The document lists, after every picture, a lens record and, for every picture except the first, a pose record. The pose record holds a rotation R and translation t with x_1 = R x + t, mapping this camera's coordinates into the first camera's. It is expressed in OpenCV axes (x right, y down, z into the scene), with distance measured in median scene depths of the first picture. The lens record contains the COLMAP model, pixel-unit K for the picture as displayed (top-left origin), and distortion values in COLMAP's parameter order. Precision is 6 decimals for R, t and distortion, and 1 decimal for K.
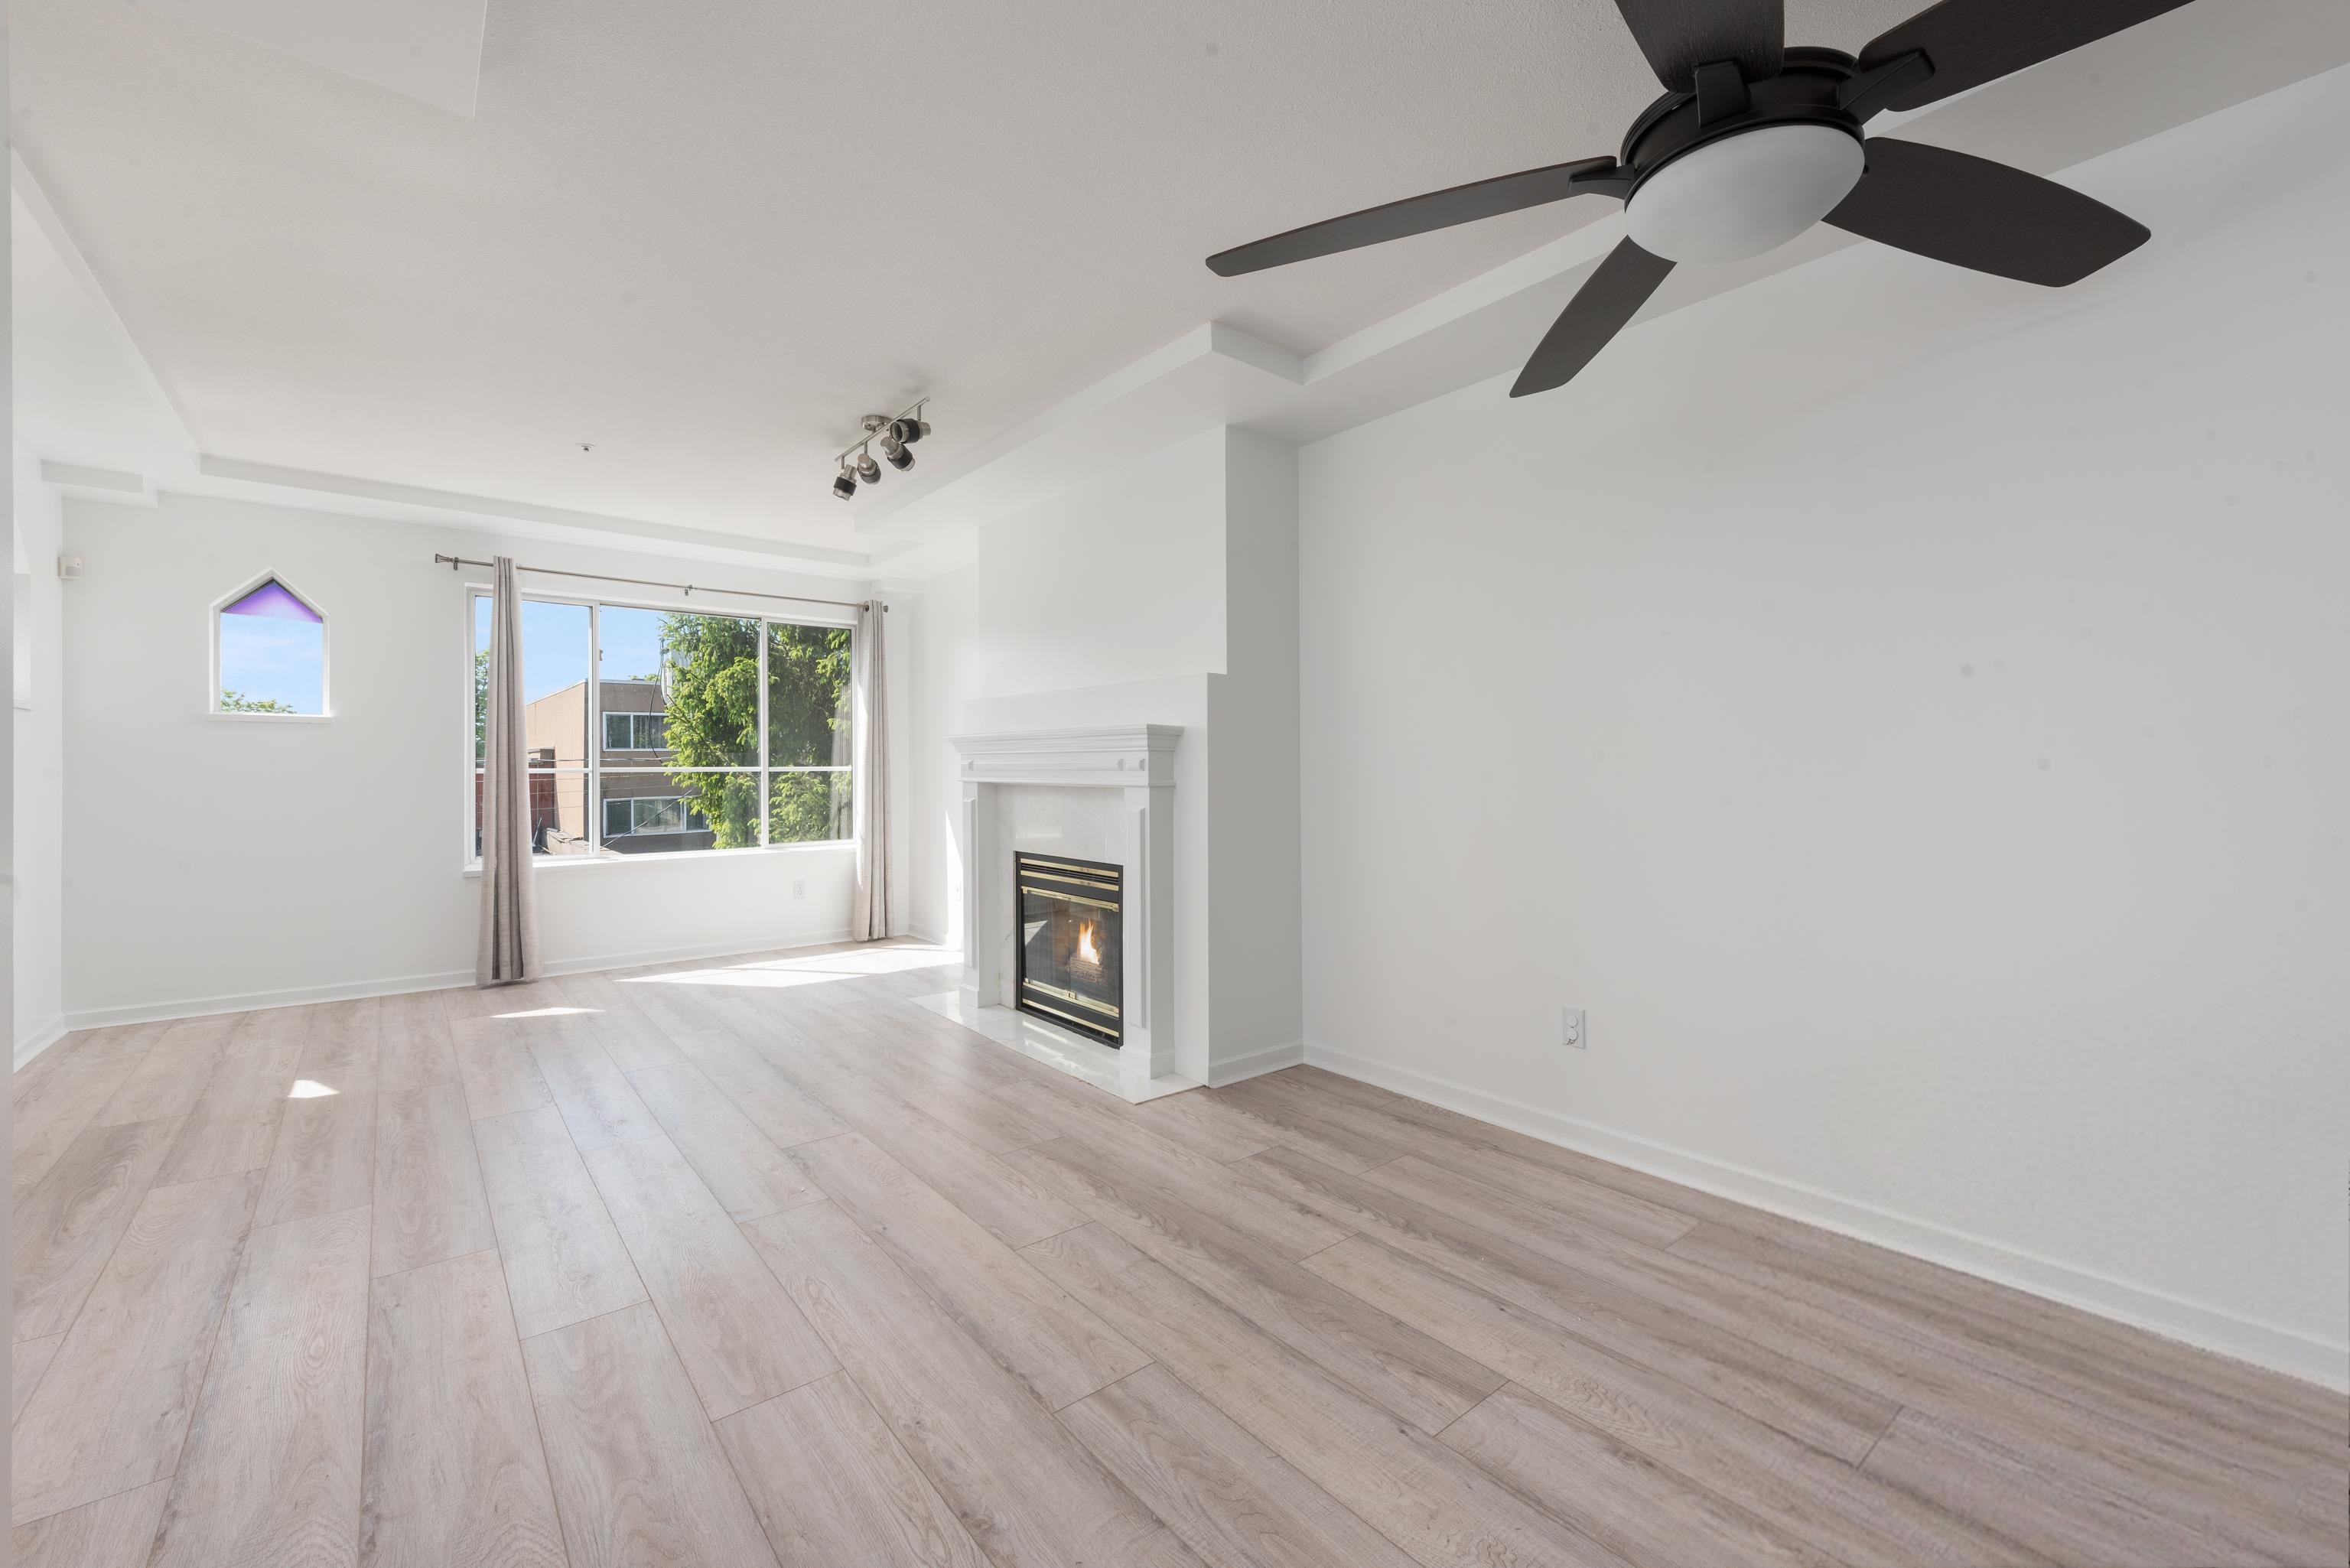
lens RADIAL K [[956.4, 0, 1177.3], [0, 956.4, 768.9], [0, 0, 1]] dist [0.016822, -0.007723]
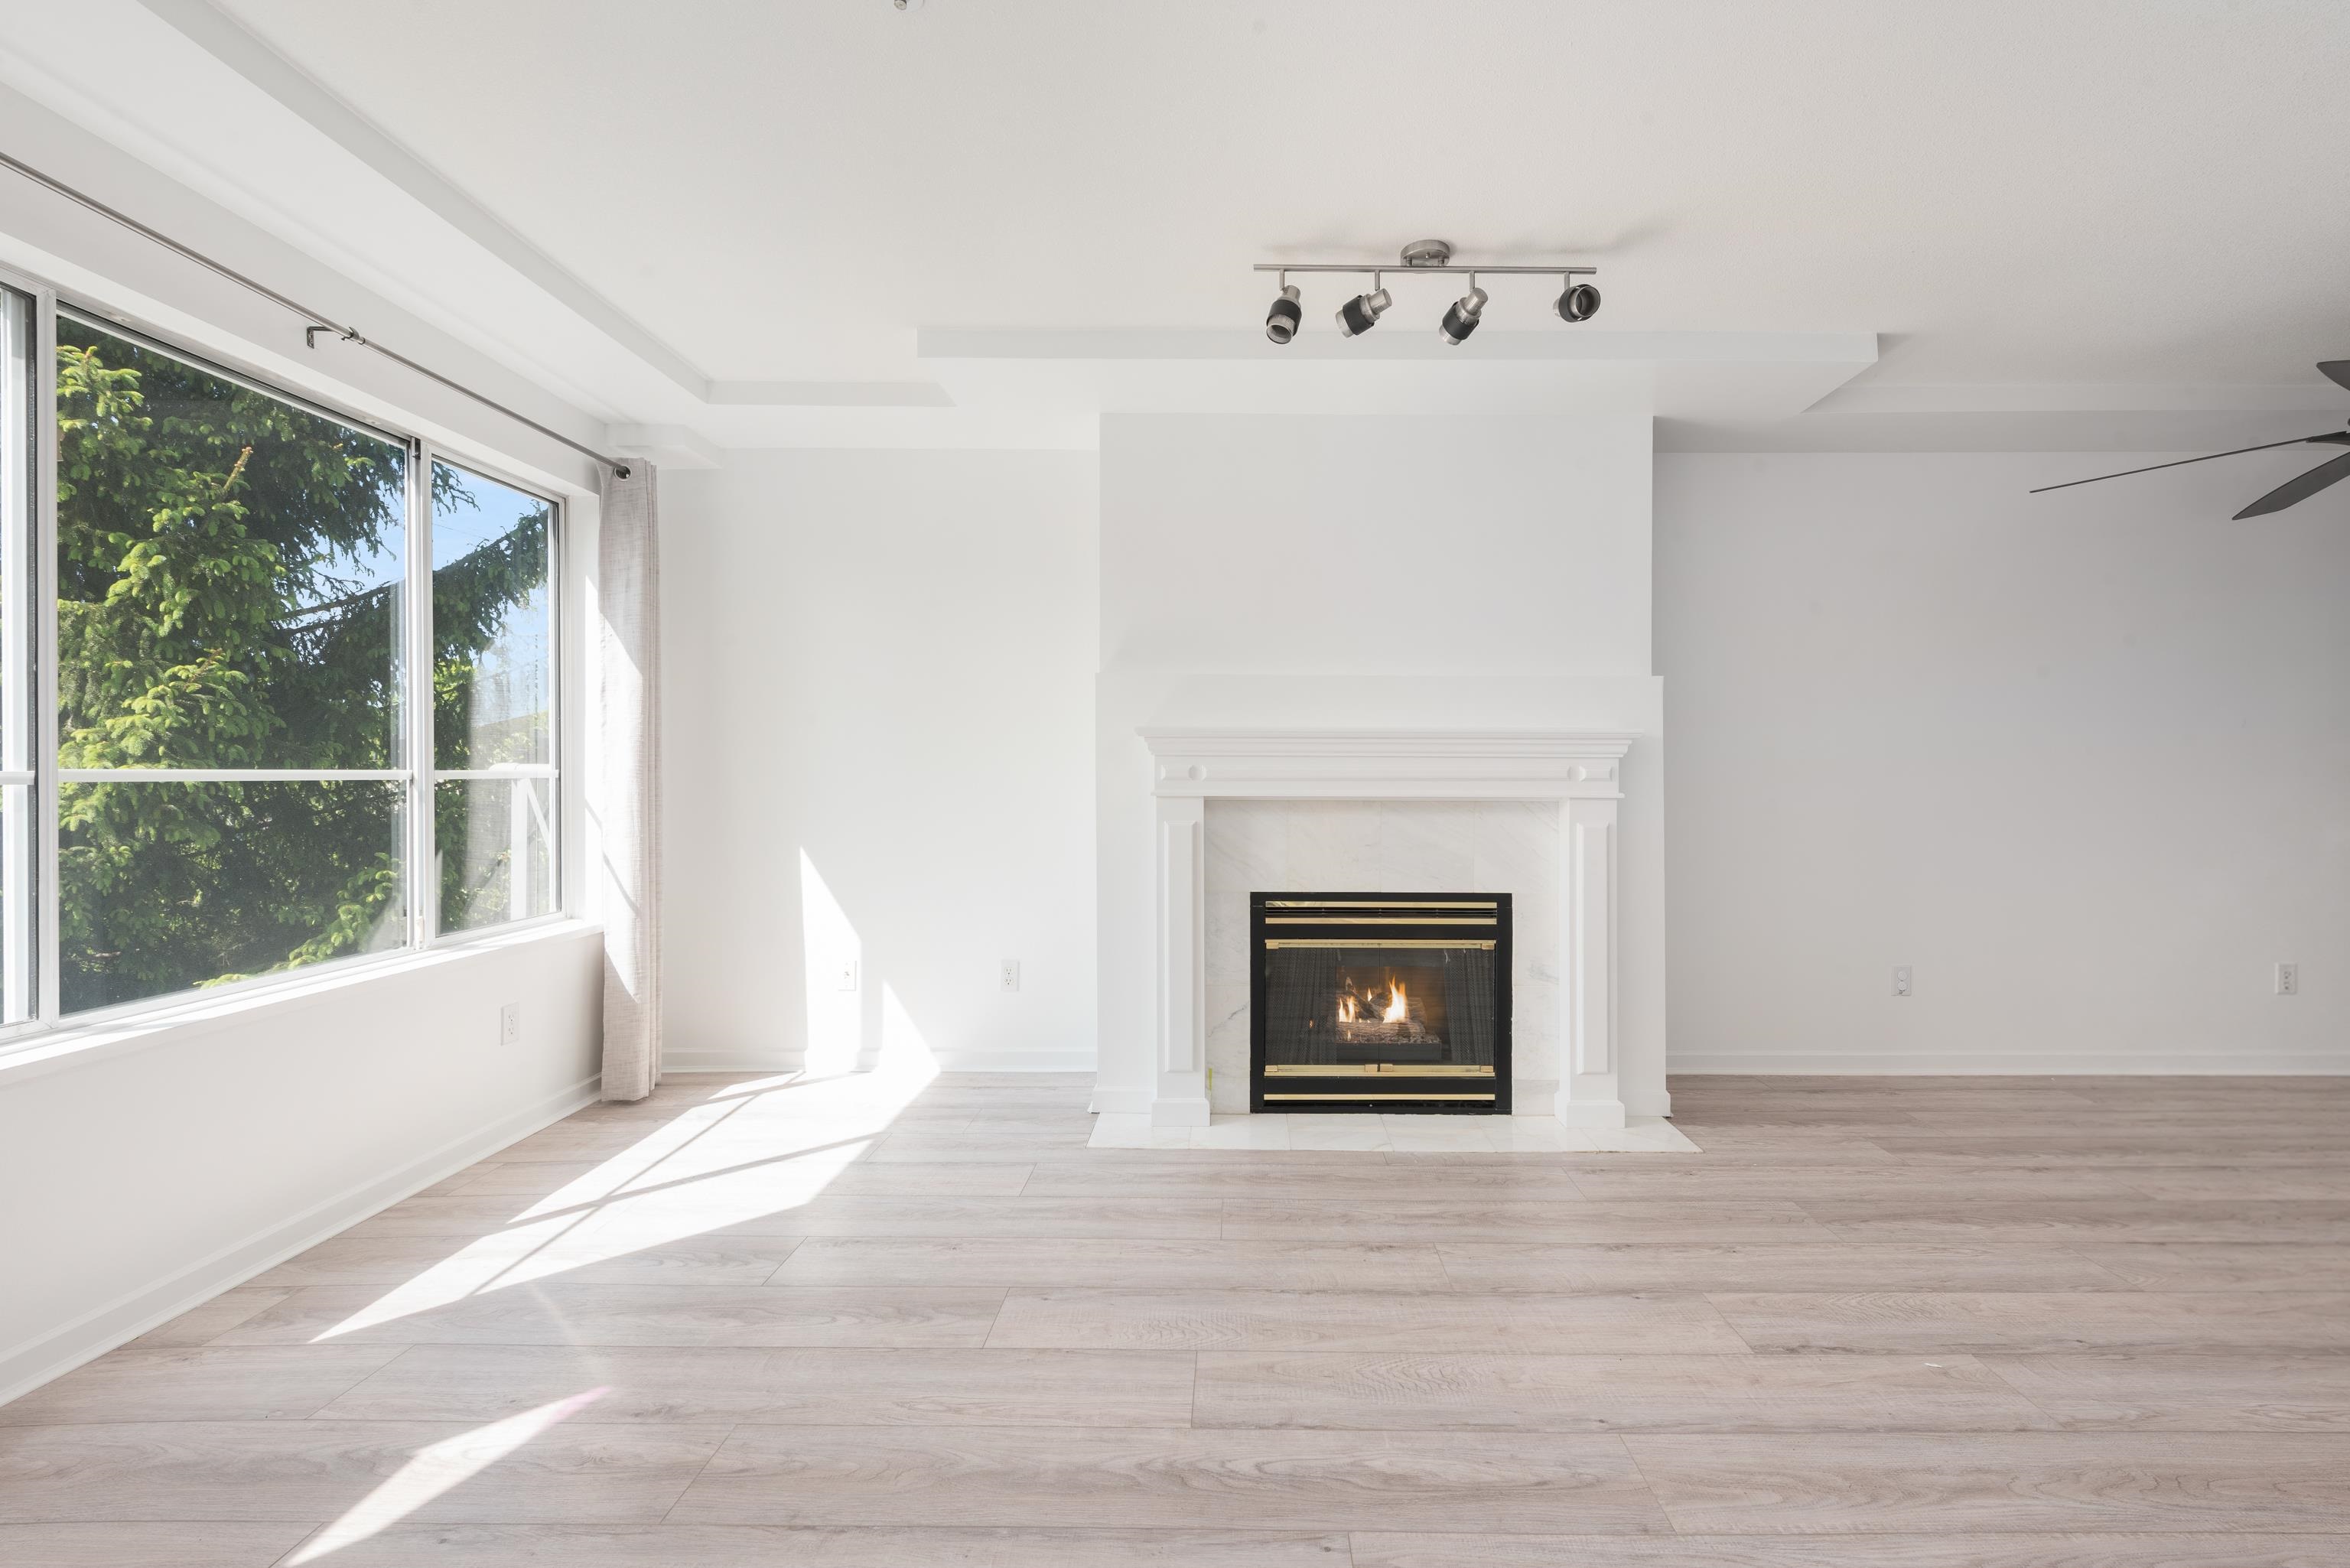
lens RADIAL K [[990.3, 0, 1233.6], [0, 990.3, 778.6], [0, 0, 1]] dist [0.020525, -0.008664]
pose [[0.626936, 0.000331, 0.779071, -0.764815], [-0.004280, 0.999986, 0.003018, -0.001289], [-0.779059, -0.005226, 0.626928, 0.552024]]
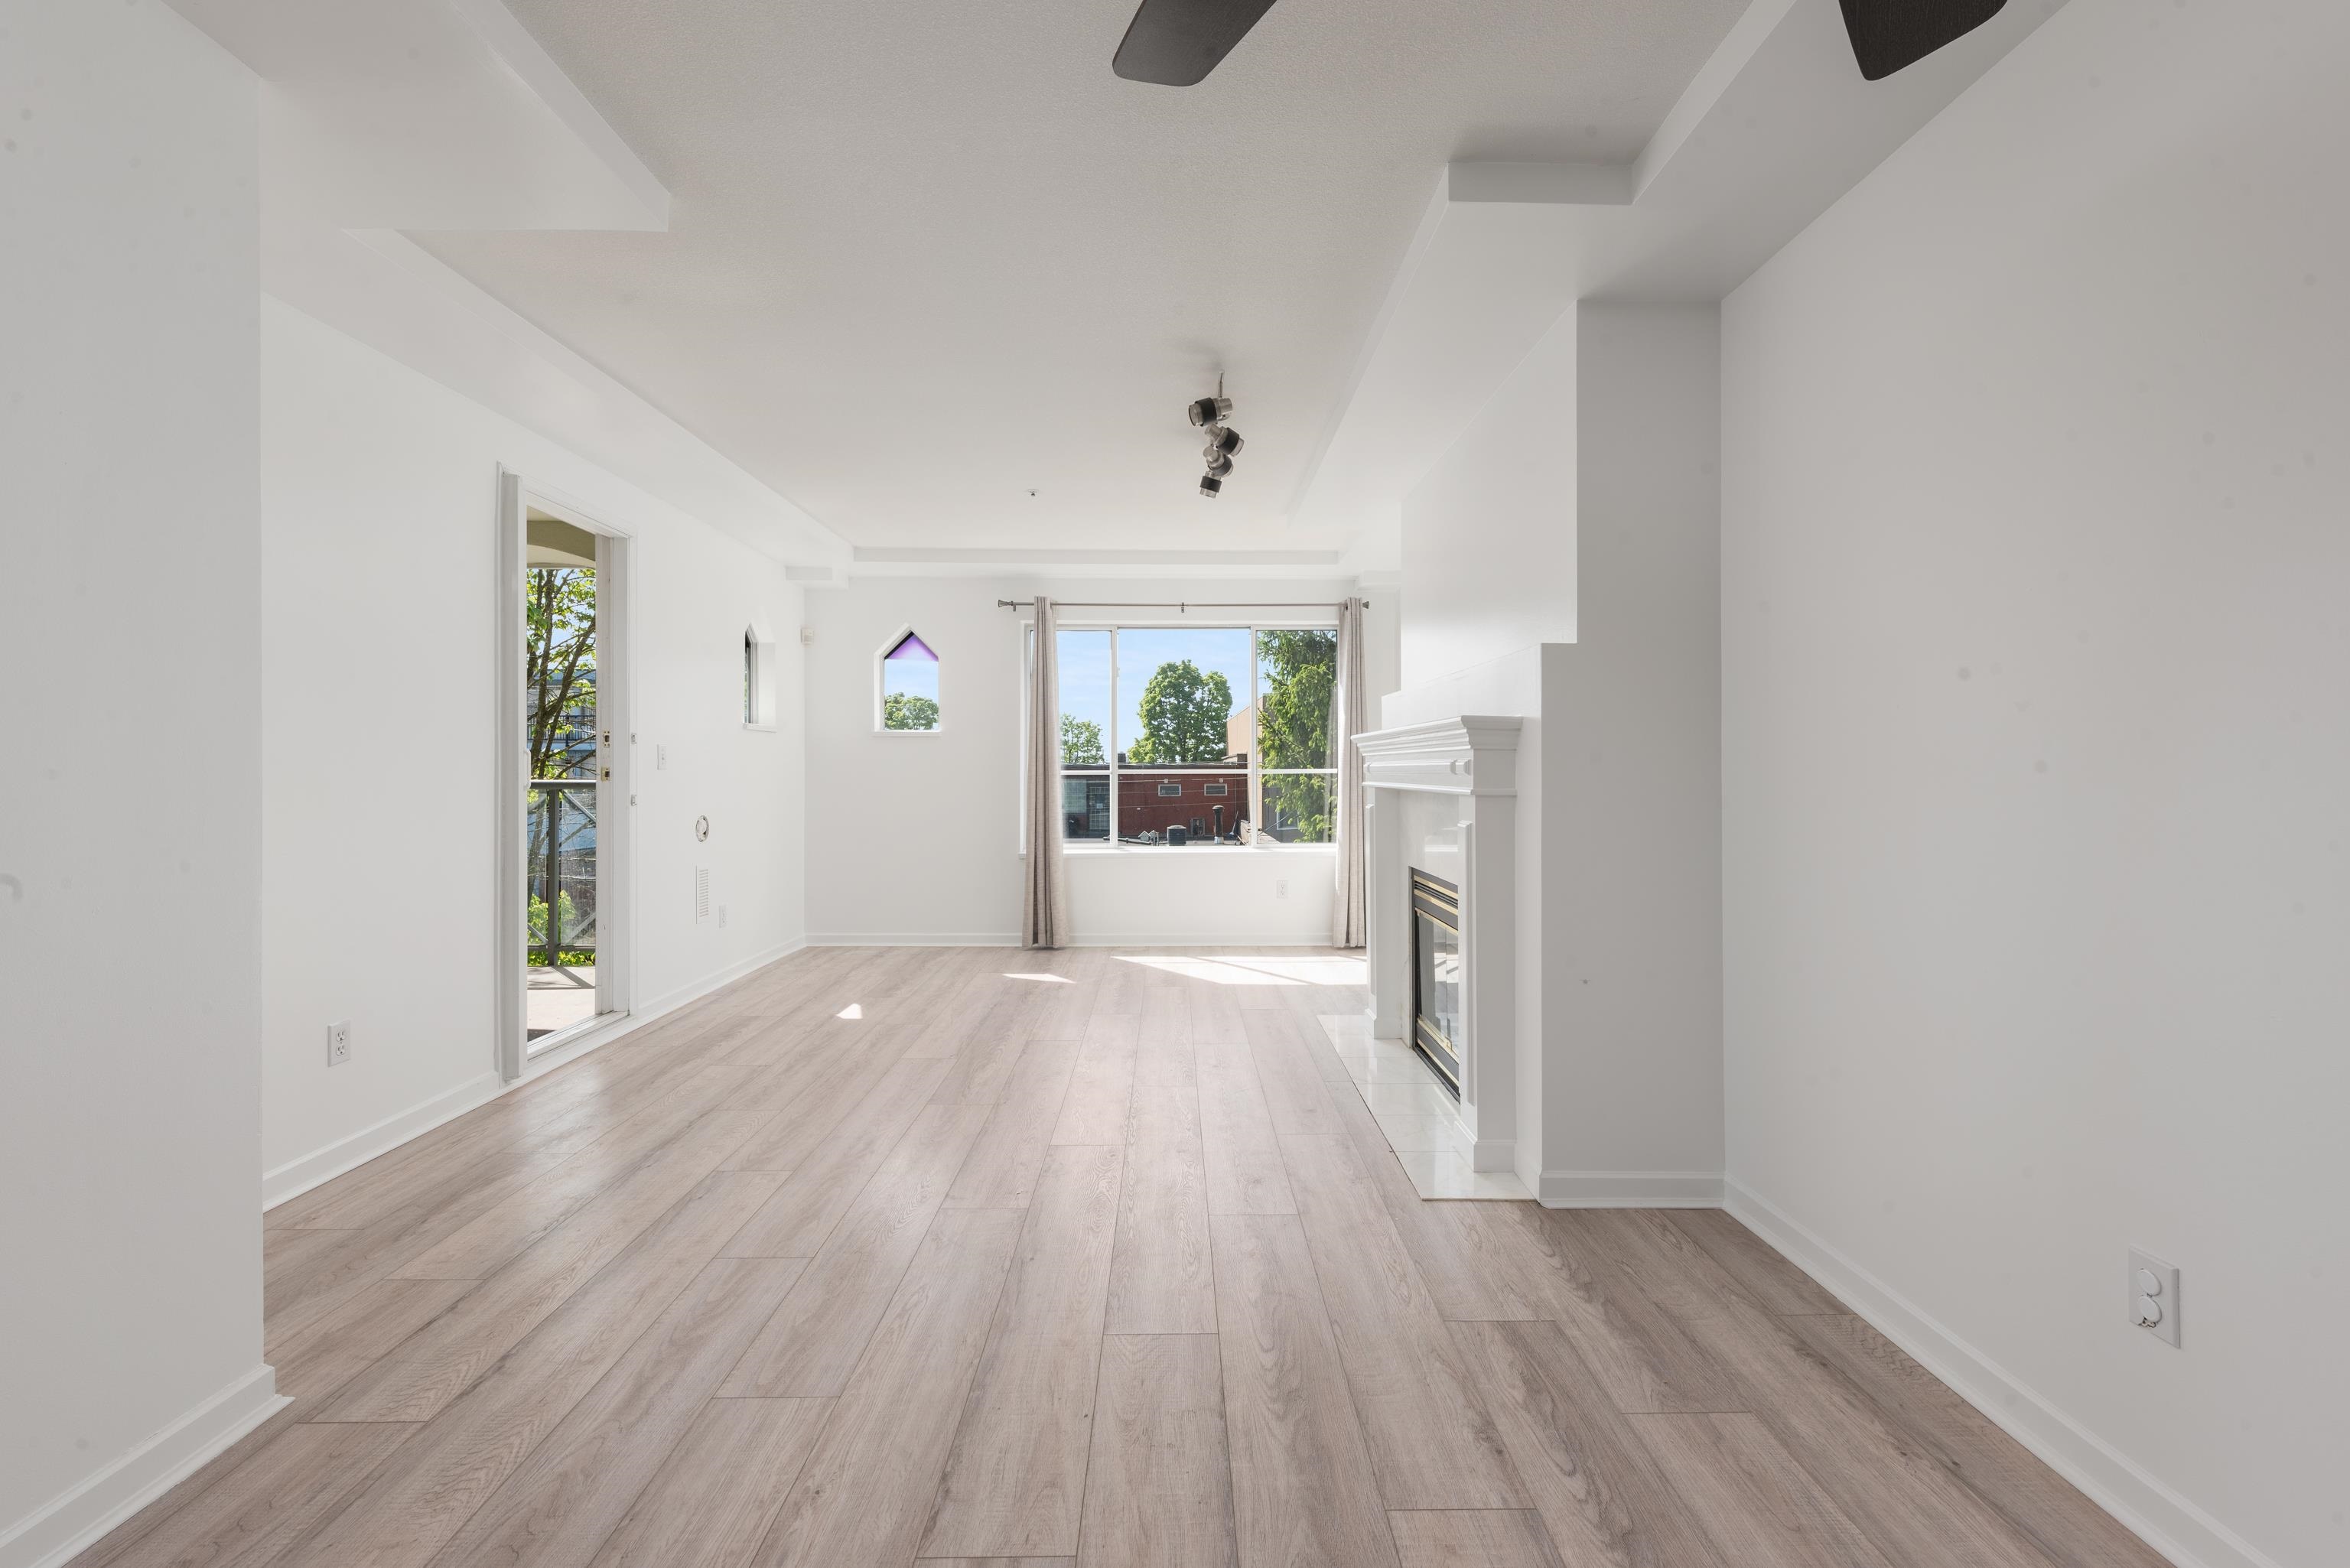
lens RADIAL K [[956.4, 0, 1177.3], [0, 956.4, 768.9], [0, 0, 1]] dist [0.016822, -0.007723]
pose [[0.779269, 0.000109, -0.626689, 0.213283], [-0.001229, 0.999998, -0.001355, -0.001466], [0.626688, 0.001826, 0.779268, 0.188673]]
